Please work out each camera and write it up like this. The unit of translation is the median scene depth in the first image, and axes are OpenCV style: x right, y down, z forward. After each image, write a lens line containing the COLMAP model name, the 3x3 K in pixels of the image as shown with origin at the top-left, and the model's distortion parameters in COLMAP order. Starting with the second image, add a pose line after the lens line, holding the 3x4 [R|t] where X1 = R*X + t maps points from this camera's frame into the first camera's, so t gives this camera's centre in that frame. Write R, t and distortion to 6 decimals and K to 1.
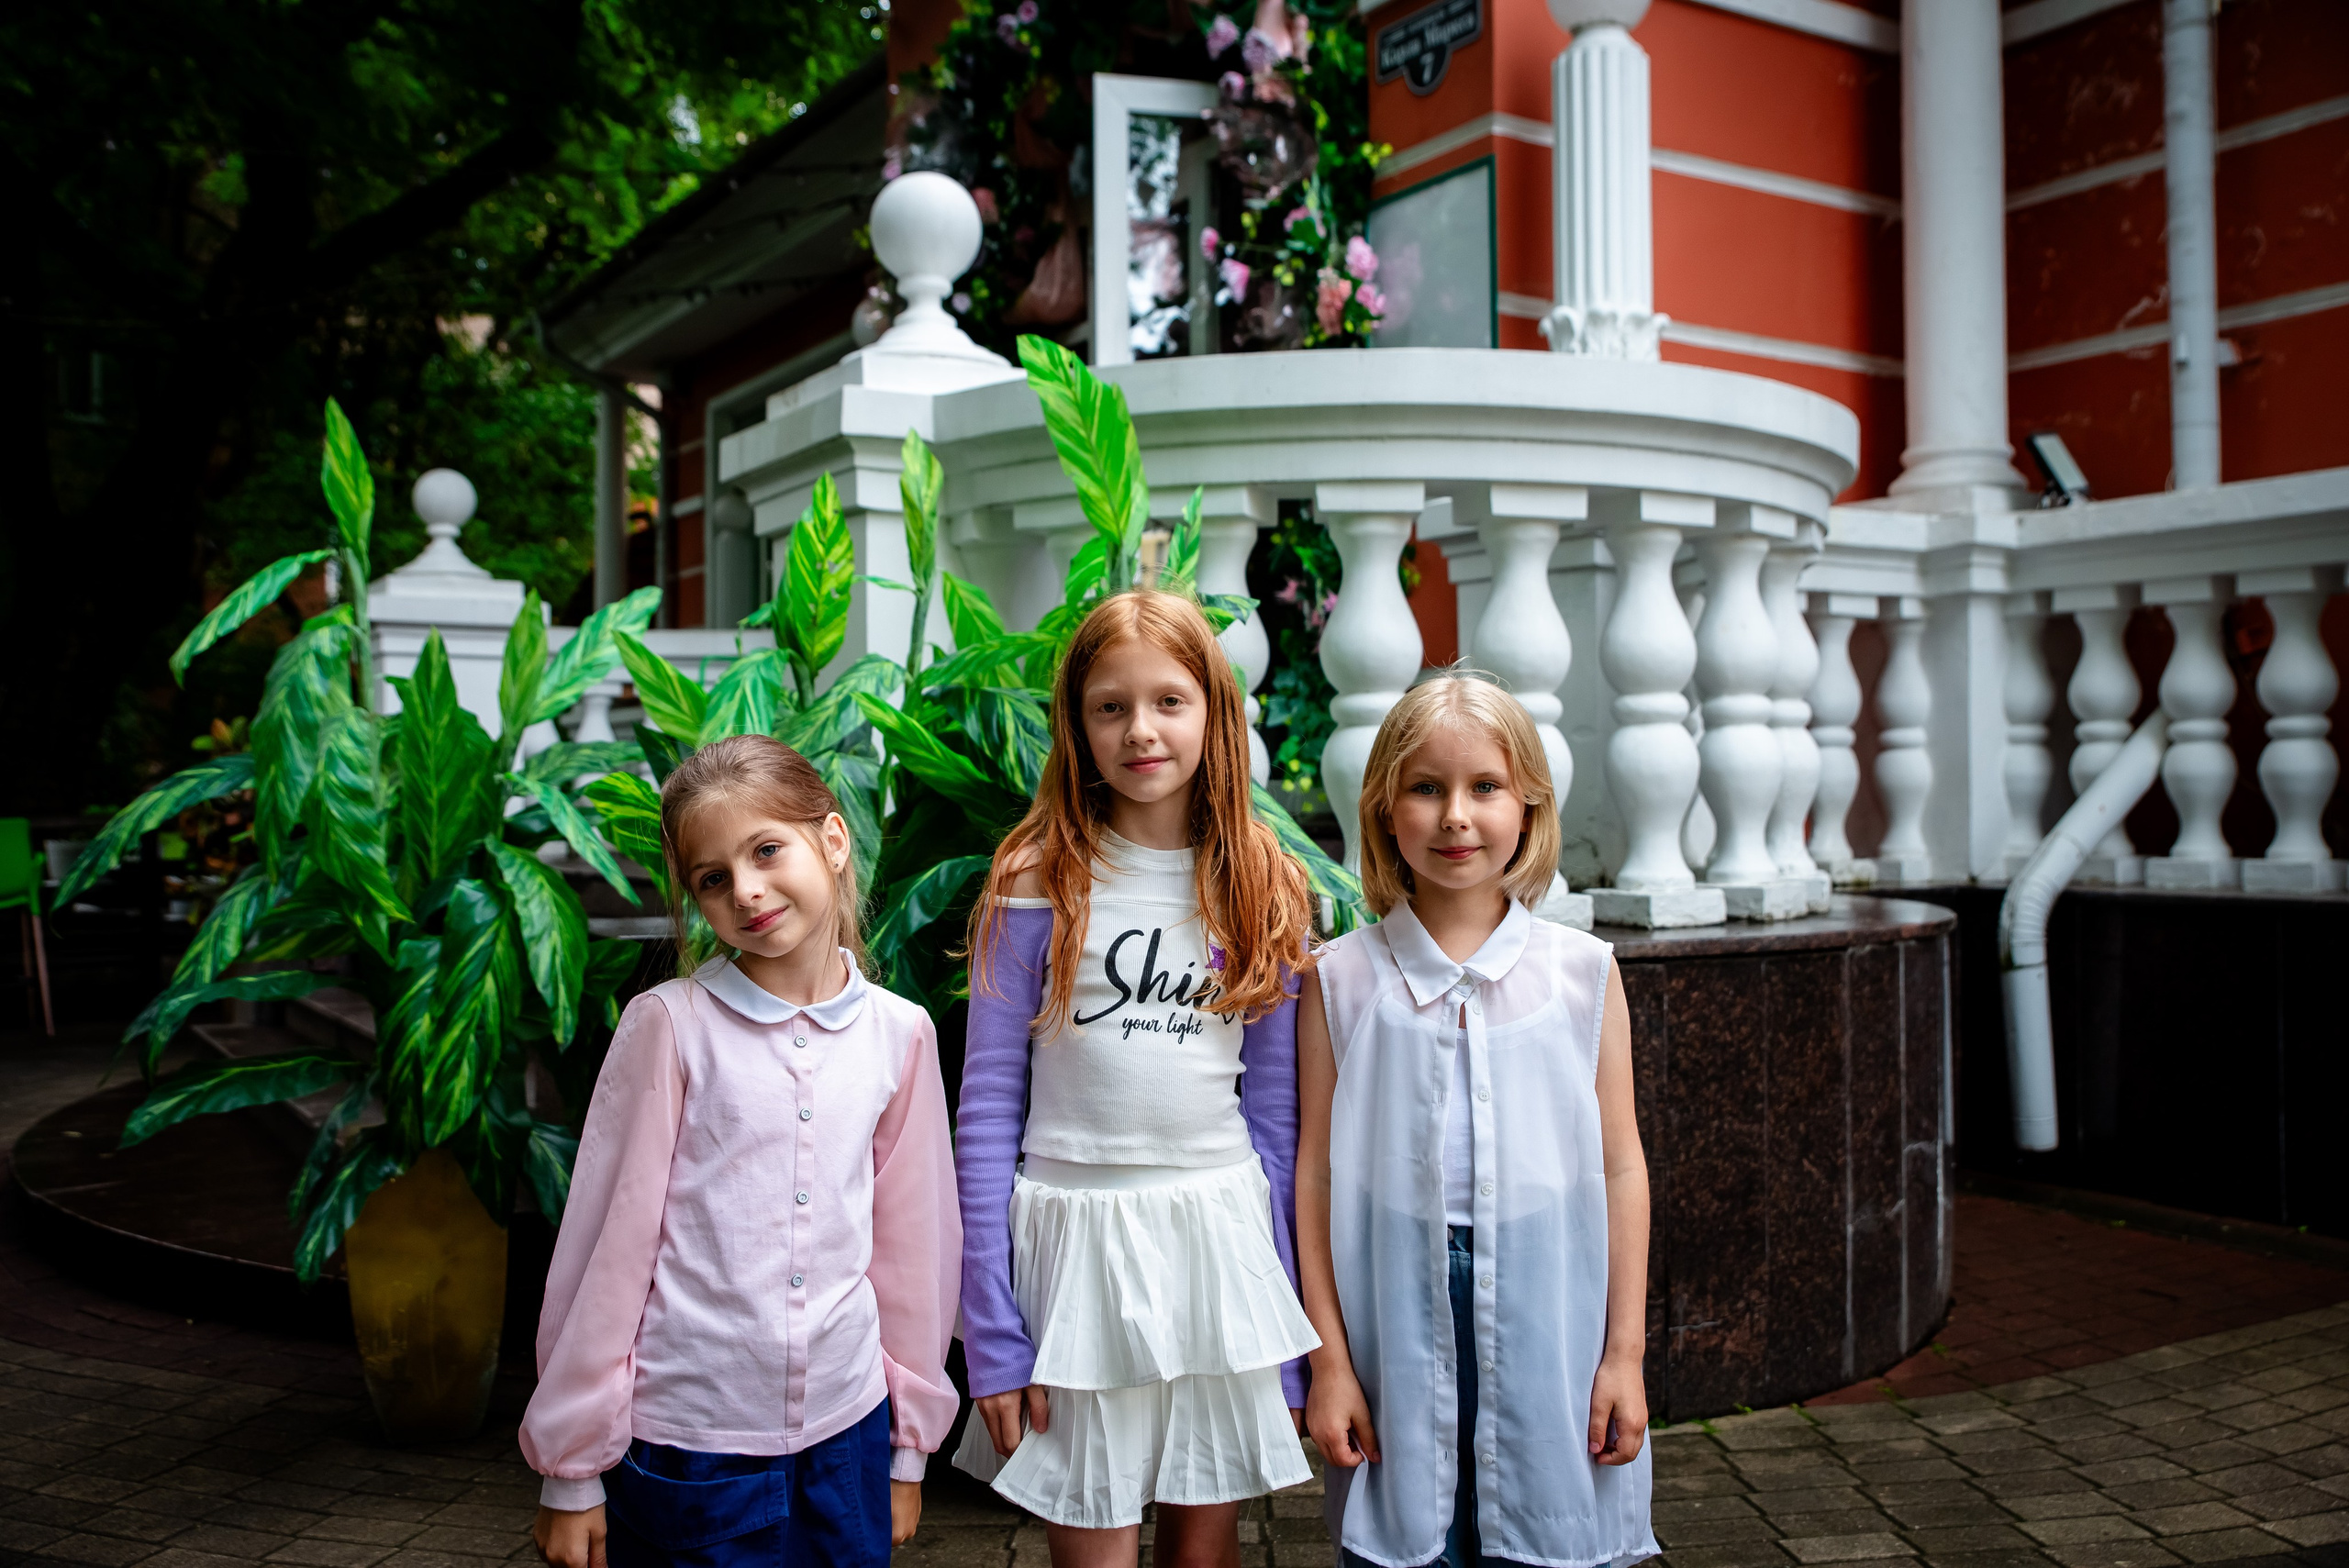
lens RADIAL K [[2136.7, 0, 1206.3], [0, 2136.7, 777.4], [0, 0, 1]] dist [-0.058572, 0.088208]
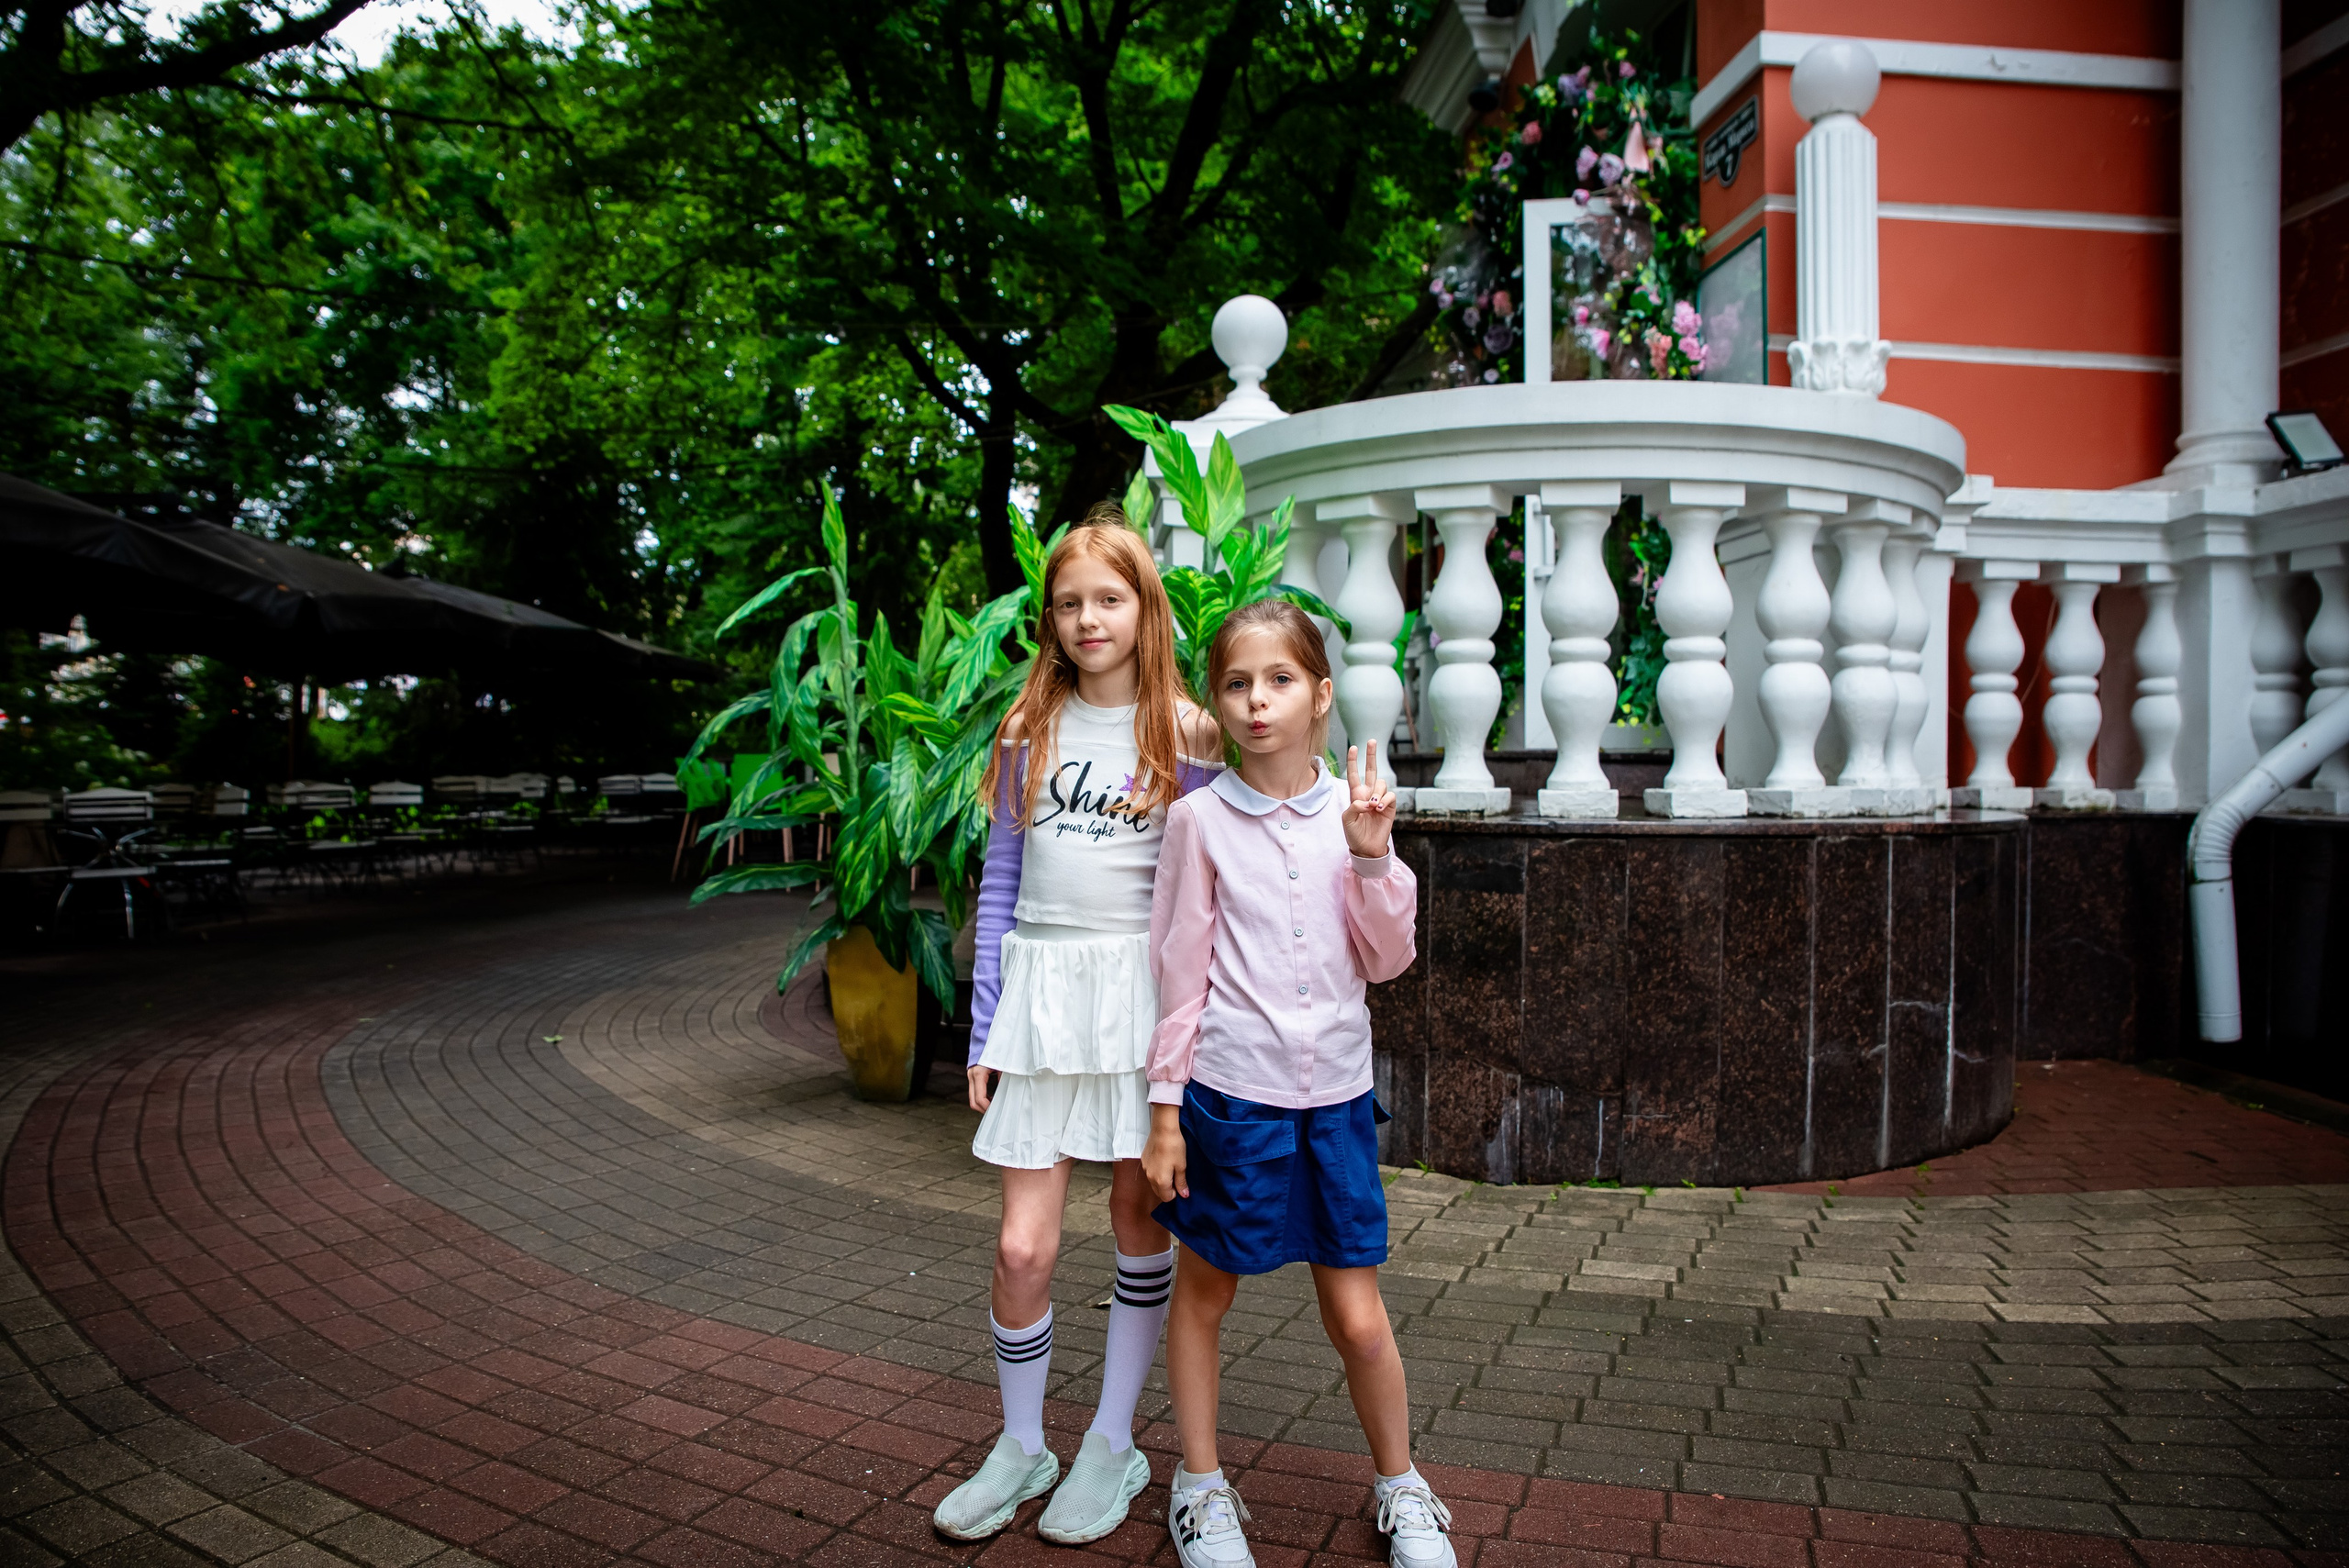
lens RADIAL K [[1636.5, 0, 1170.3], [0, 1636.5, 788.4], [0, 0, 1]] dist [-0.147907, 0.093089]
pose [[0.876753, 0.019323, -0.480552, 0.293741], [-0.007948, 0.999638, 0.025694, 0.021420], [0.480875, -0.018708, 0.876590, -0.006029]]
